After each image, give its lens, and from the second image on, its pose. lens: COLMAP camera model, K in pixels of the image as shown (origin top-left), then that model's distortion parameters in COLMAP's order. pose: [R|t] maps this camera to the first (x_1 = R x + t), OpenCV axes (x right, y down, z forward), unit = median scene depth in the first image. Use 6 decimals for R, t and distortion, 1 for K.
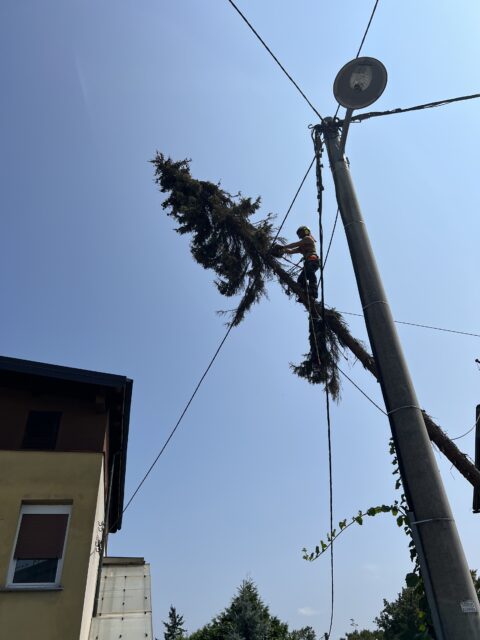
lens RADIAL K [[476.0, 0, 240.6], [0, 476.0, 317.1], [0, 0, 1]] dist [0.060943, -0.064454]
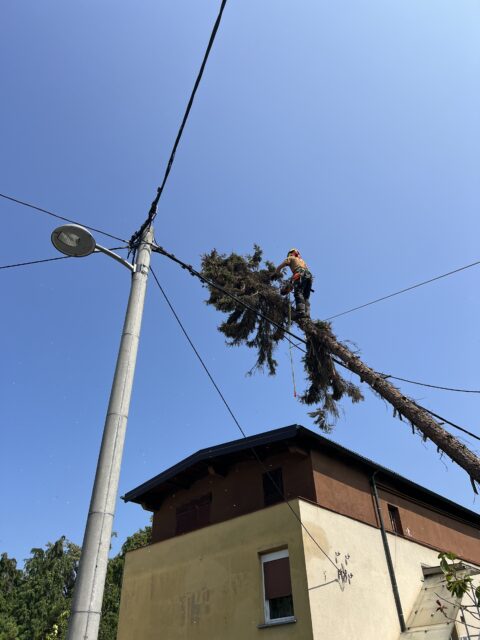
lens RADIAL K [[476.0, 0, 240.6], [0, 476.0, 317.1], [0, 0, 1]] dist [0.060943, -0.064454]
pose [[0.576471, -0.487990, -0.655398, 0.662056], [0.498868, 0.845438, -0.190697, 0.073453], [0.647157, -0.217026, 0.730813, 0.176781]]
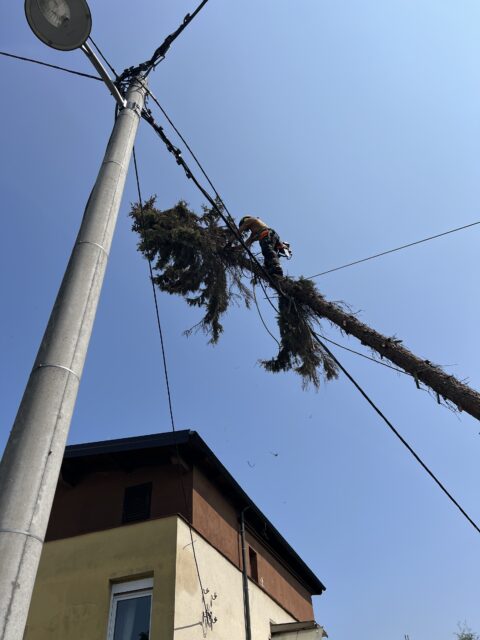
lens RADIAL K [[478.6, 0, 232.2], [0, 478.6, 323.9], [0, 0, 1]] dist [0.048632, -0.049491]
pose [[0.846174, -0.362299, -0.390806, 0.342241], [0.327941, 0.932059, -0.154015, 0.125652], [0.420053, 0.002162, 0.907497, 0.202915]]
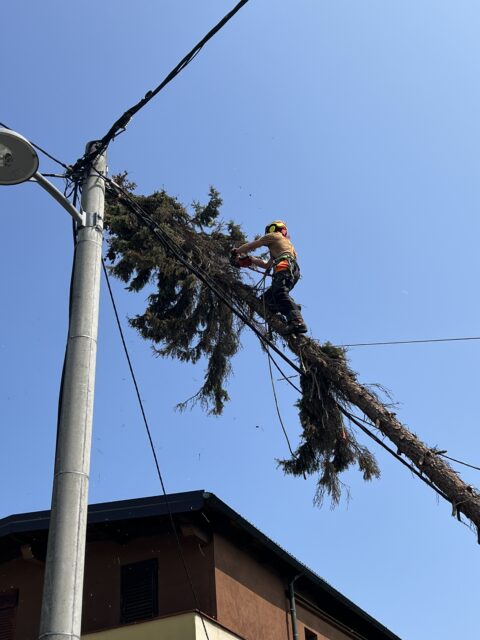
lens RADIAL K [[864.2, 0, 230.0], [0, 864.2, 328.4], [0, 0, 1]] dist [0.241501, -0.812526]
pose [[0.793322, -0.340732, -0.504521, 0.588557], [0.382170, 0.923806, -0.022964, -0.051274], [0.473904, -0.174596, 0.863094, -0.001129]]
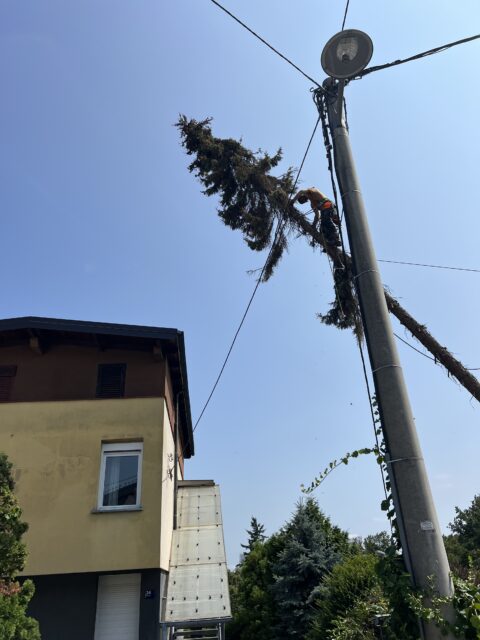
lens RADIAL K [[476.0, 0, 240.6], [0, 476.0, 317.1], [0, 0, 1]] dist [0.060943, -0.064454]
pose [[0.988351, -0.076187, -0.131751, 0.062814], [0.094792, 0.985424, 0.141258, -0.052588], [0.119069, -0.152101, 0.981167, -0.069117]]
